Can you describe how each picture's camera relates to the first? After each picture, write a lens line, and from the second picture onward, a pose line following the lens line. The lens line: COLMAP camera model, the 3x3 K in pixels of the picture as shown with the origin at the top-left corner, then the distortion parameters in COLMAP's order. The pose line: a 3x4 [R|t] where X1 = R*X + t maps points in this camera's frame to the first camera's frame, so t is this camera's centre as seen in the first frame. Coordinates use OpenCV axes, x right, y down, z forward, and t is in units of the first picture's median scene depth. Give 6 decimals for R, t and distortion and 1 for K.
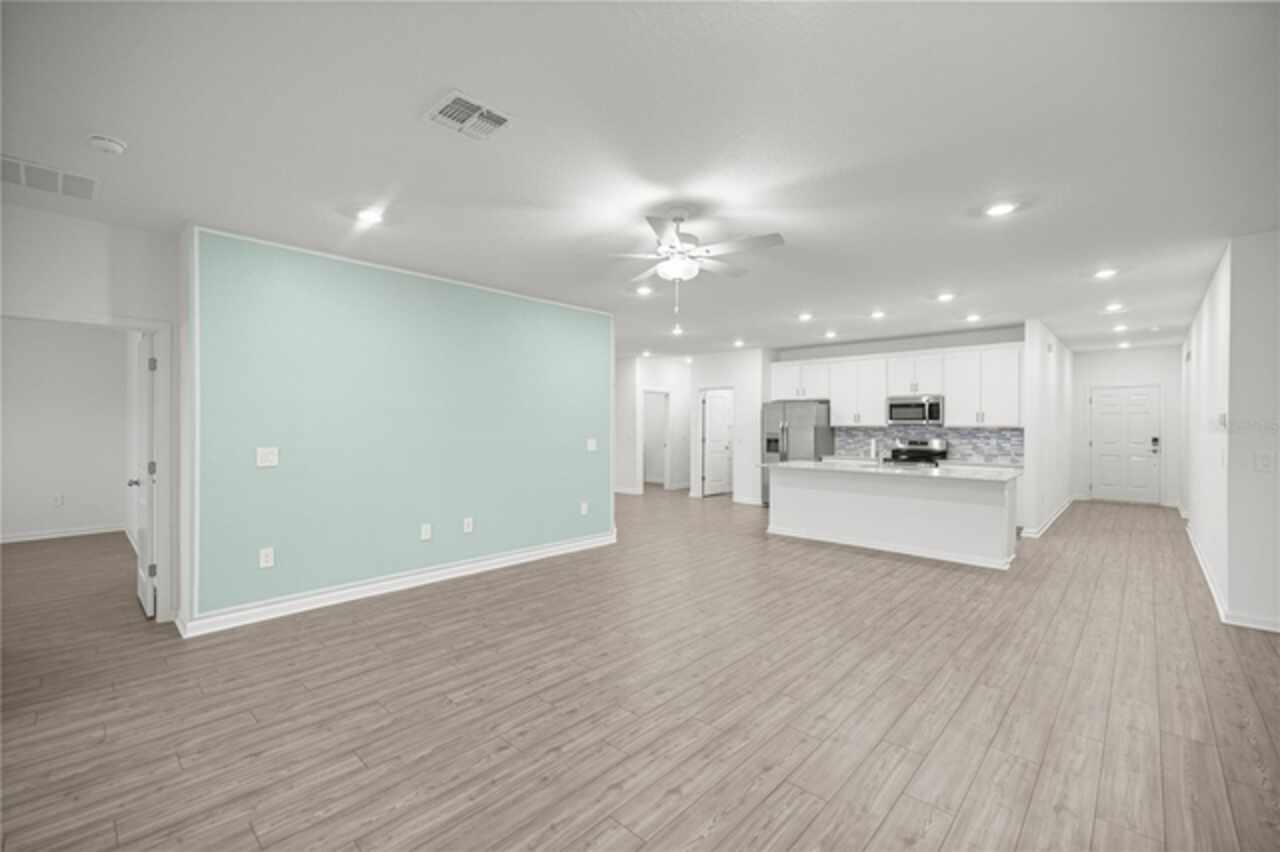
lens RADIAL K [[527.9, 0, 642.5], [0, 527.9, 424.8], [0, 0, 1]] dist [0.017692, -0.000245]
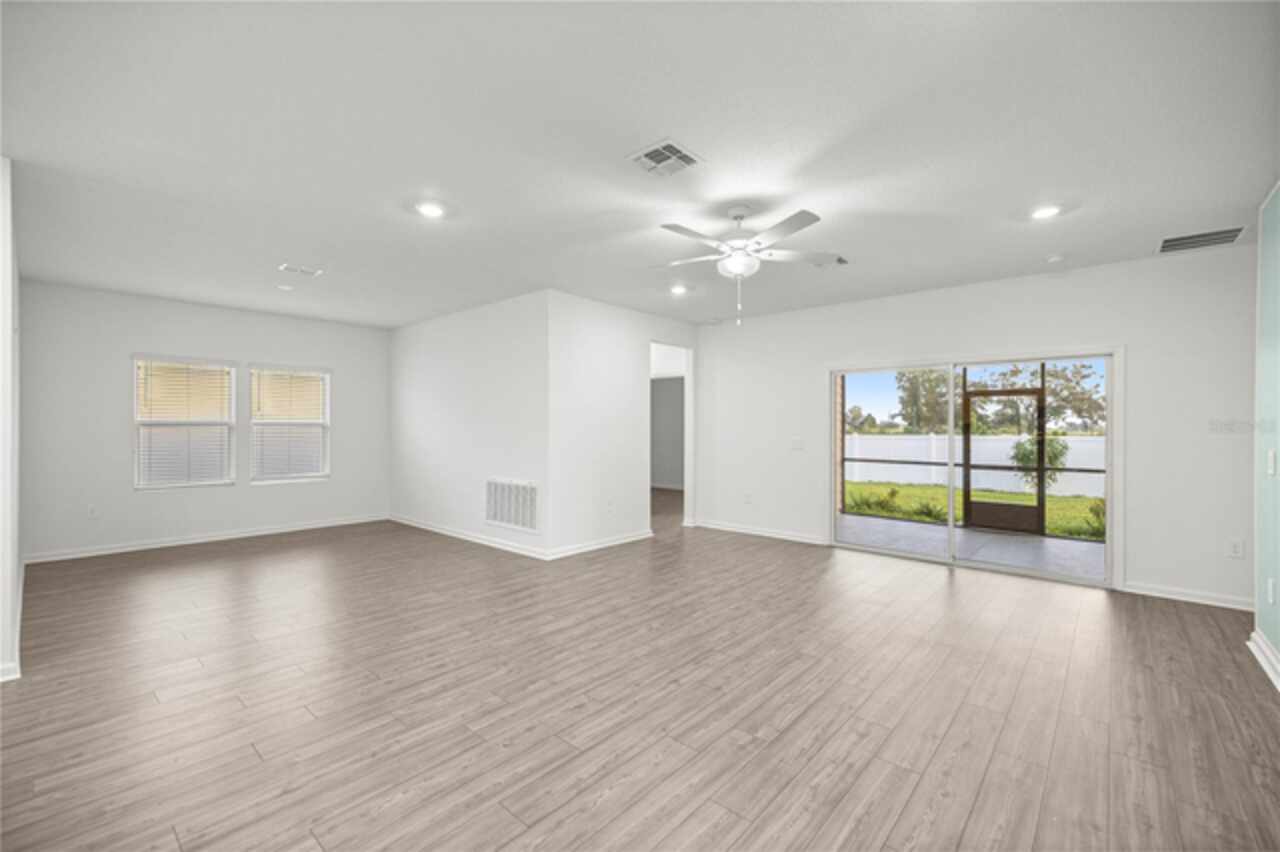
lens RADIAL K [[545.0, 0, 637.9], [0, 545.0, 427.6], [0, 0, 1]] dist [0.004136, 0.001448]
pose [[-0.999601, -0.003978, -0.027953, 0.294292], [-0.004041, 0.999989, 0.002208, 0.019815], [0.027944, 0.002320, -0.999607, 2.098393]]
